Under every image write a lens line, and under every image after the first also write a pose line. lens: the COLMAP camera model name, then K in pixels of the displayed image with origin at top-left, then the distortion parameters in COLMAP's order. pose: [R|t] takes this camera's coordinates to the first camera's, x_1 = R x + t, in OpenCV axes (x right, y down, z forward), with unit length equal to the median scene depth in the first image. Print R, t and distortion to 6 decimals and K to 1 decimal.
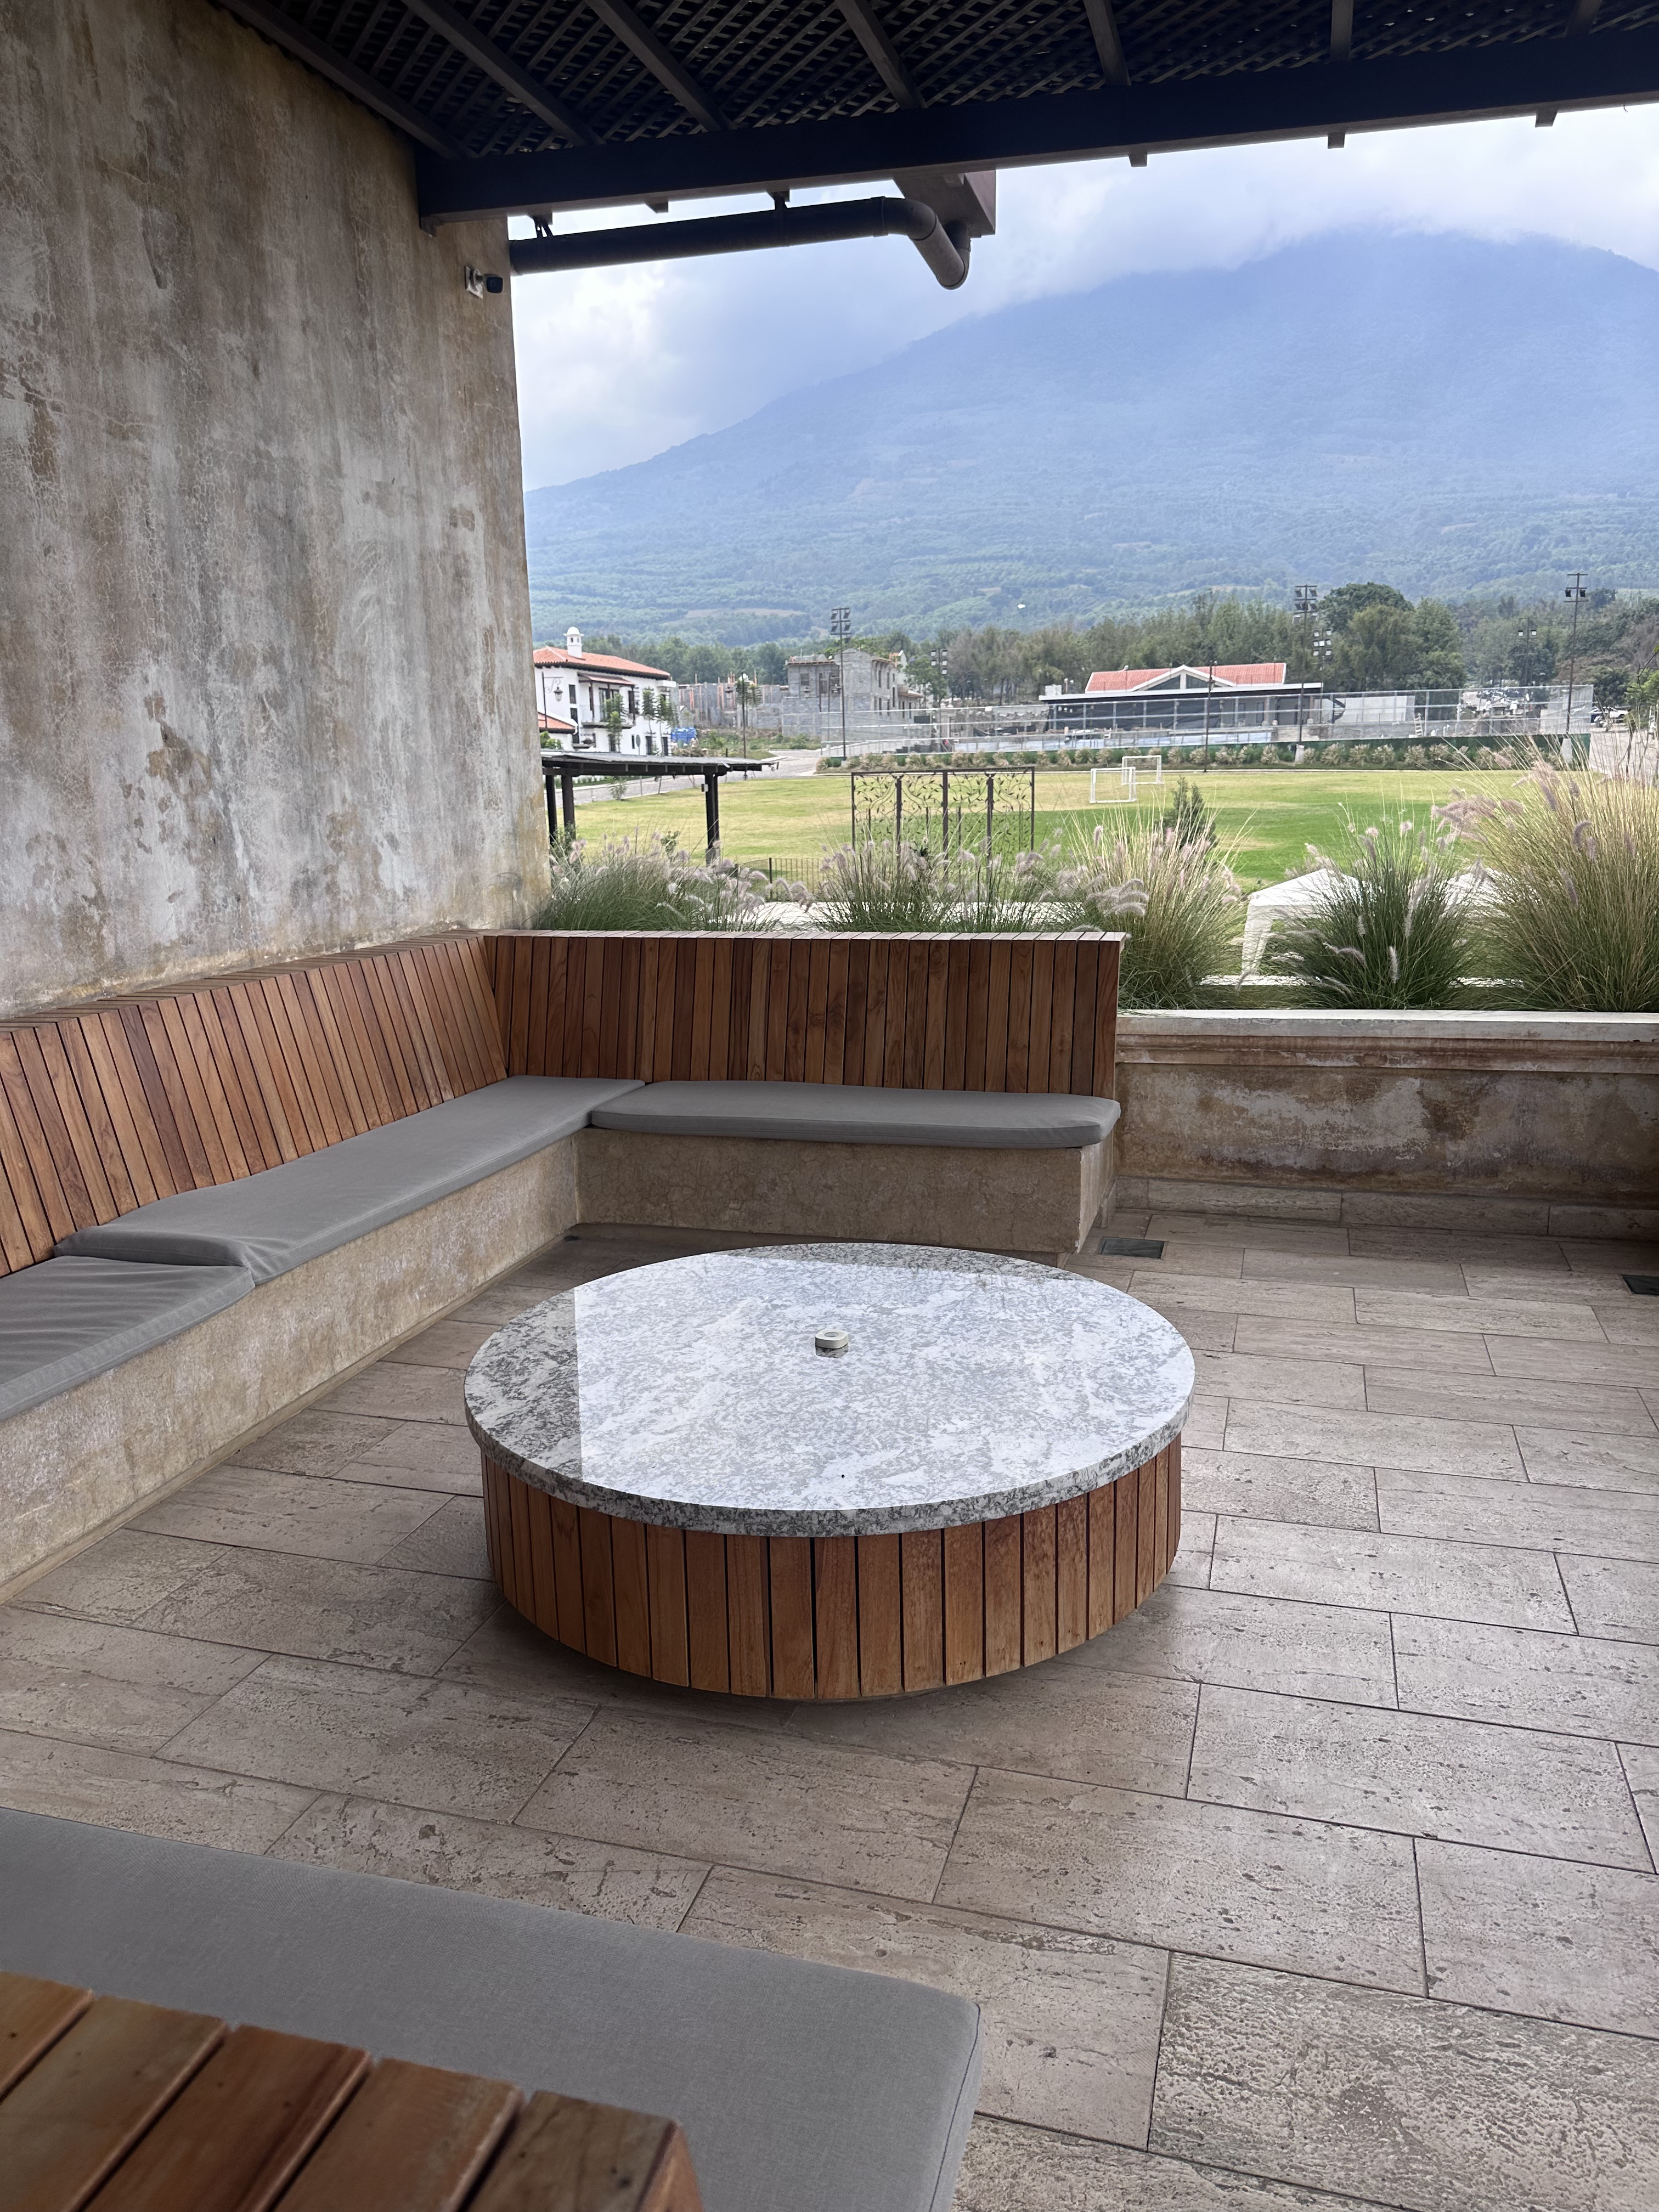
lens RADIAL K [[1517.1, 0, 829.5], [0, 1517.1, 1106.0], [0, 0, 1]] dist [0.129539, -0.251696]
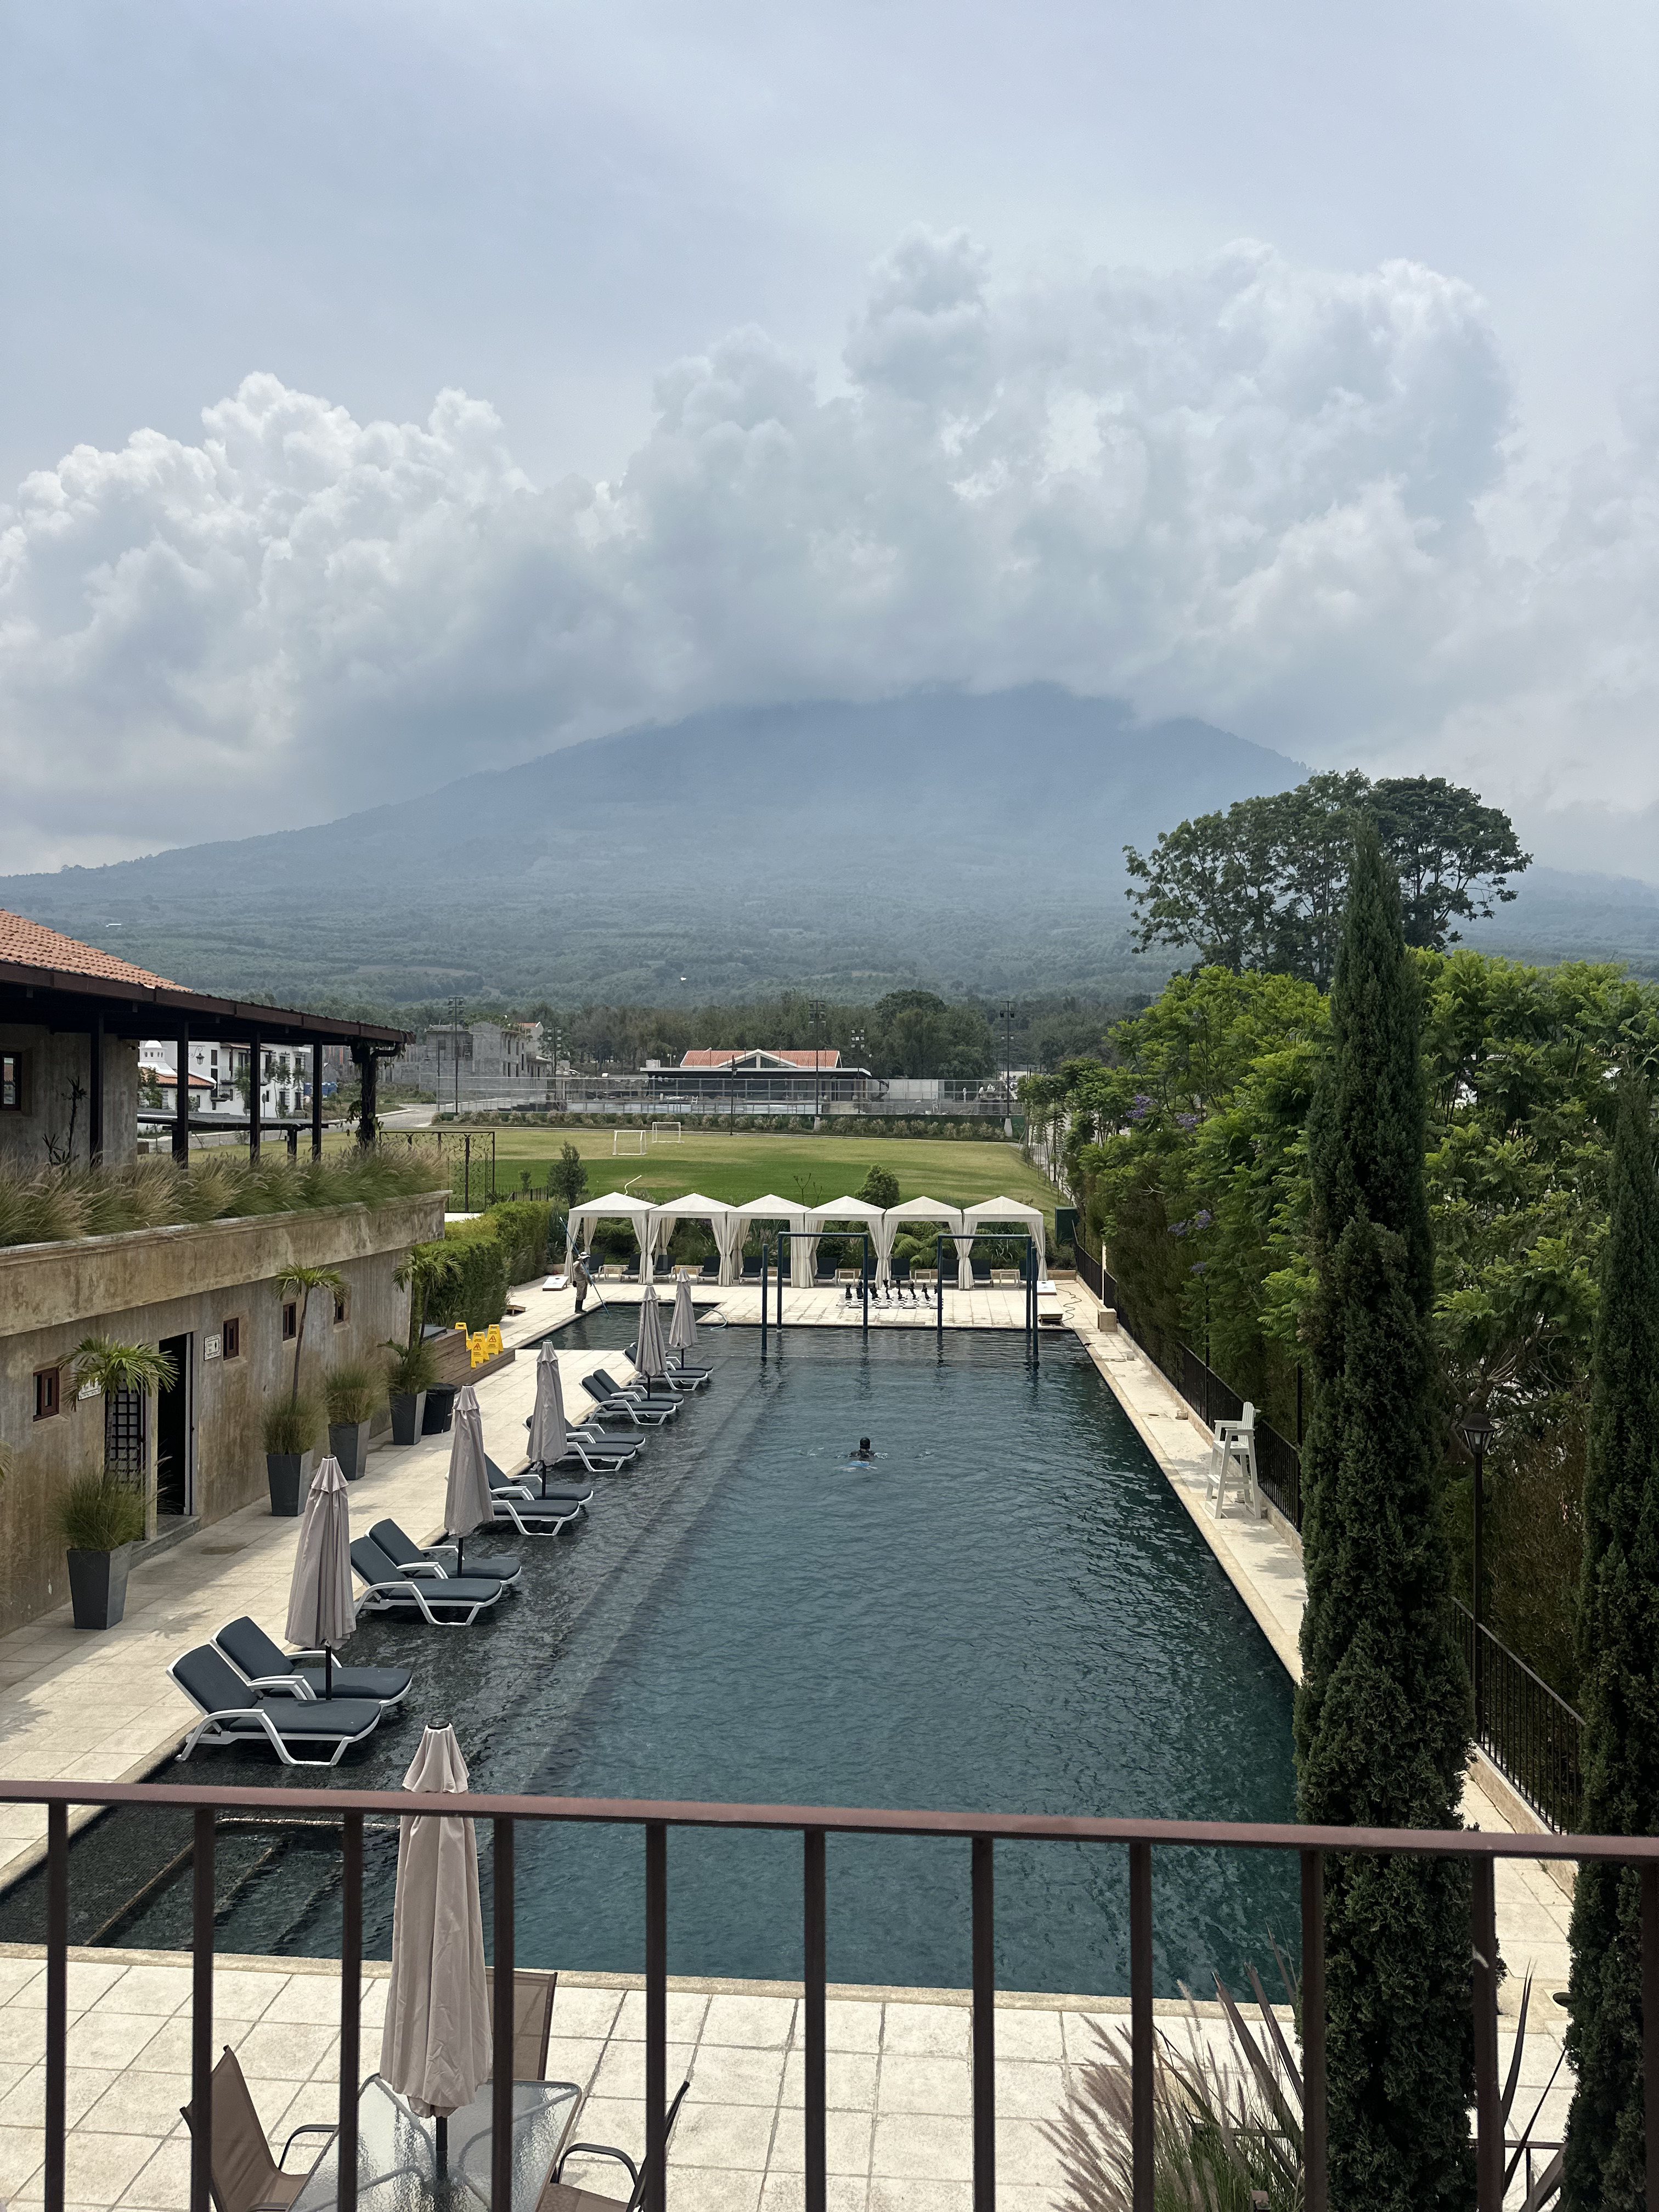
lens RADIAL K [[1517.1, 0, 829.5], [0, 1517.1, 1106.0], [0, 0, 1]] dist [0.129539, -0.251696]
pose [[0.977706, 0.029407, 0.207911, 0.027800], [0.018390, 0.974349, -0.224289, 0.023965], [-0.209173, 0.223112, 0.952086, -0.122534]]
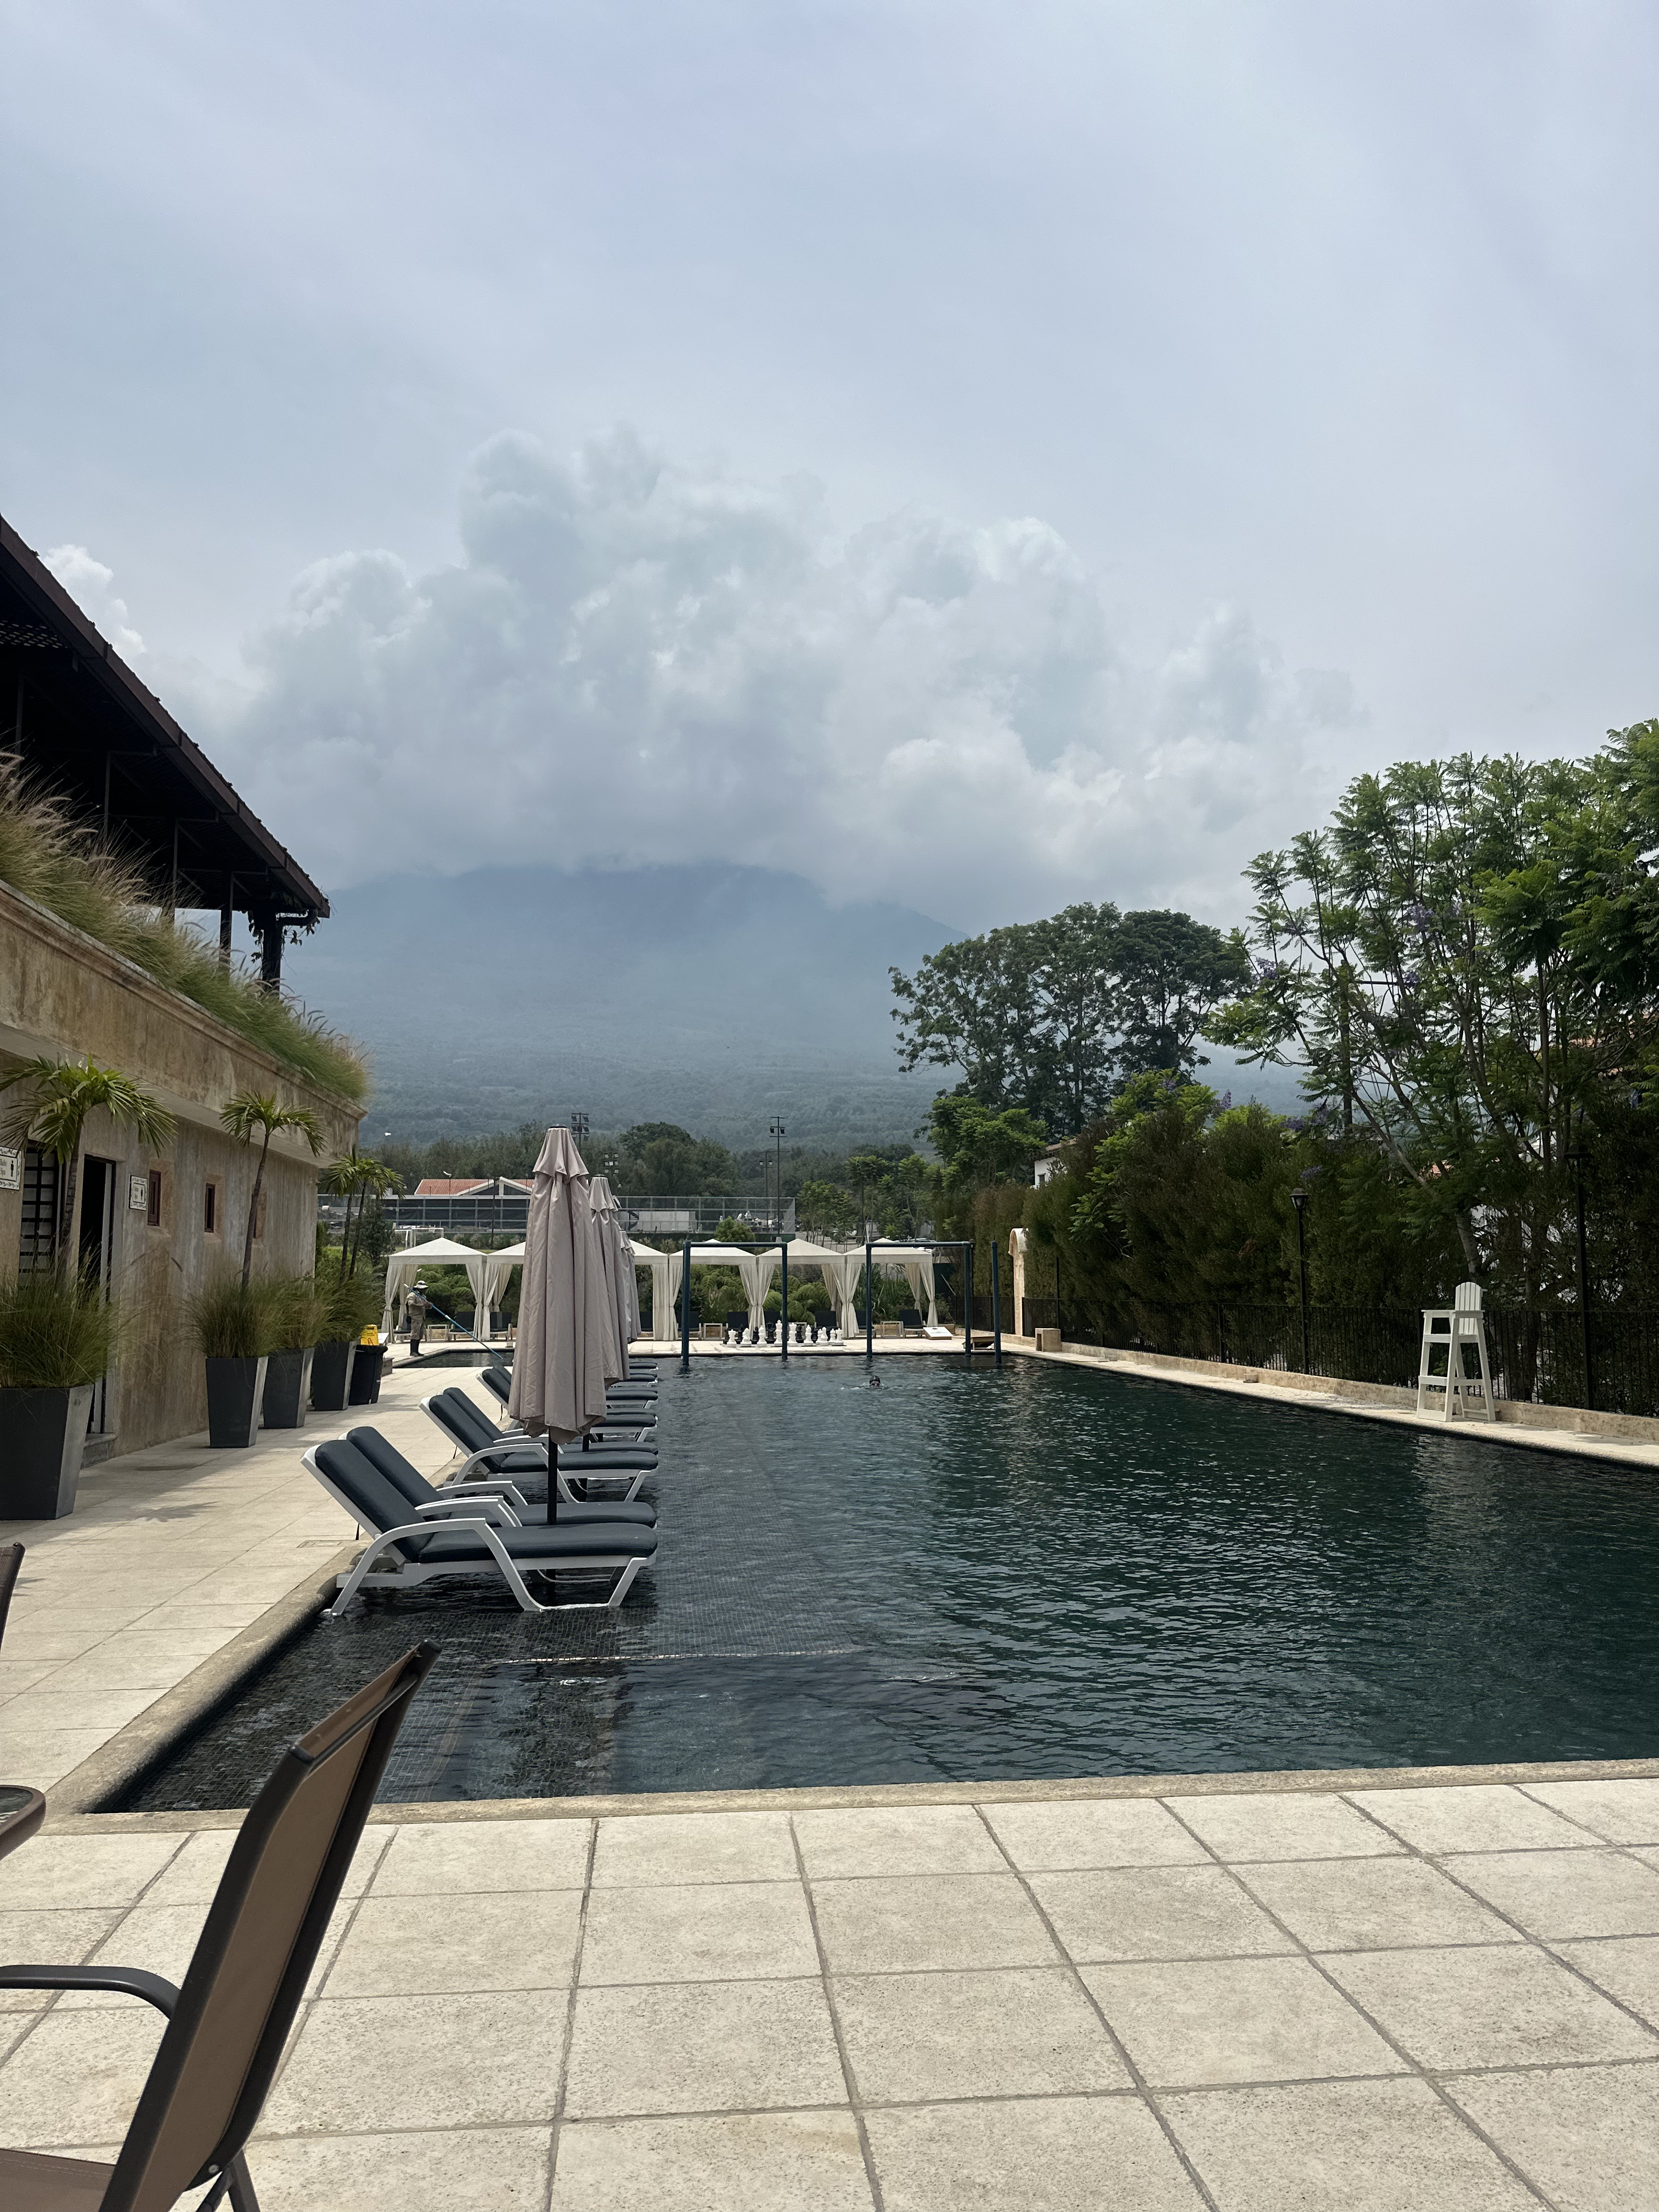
lens RADIAL K [[1517.1, 0, 829.5], [0, 1517.1, 1106.0], [0, 0, 1]] dist [0.129539, -0.251696]
pose [[0.921095, 0.066182, 0.383671, 0.010112], [0.065532, 0.945033, -0.320341, 0.037834], [-0.383782, 0.320208, 0.866128, -0.085591]]
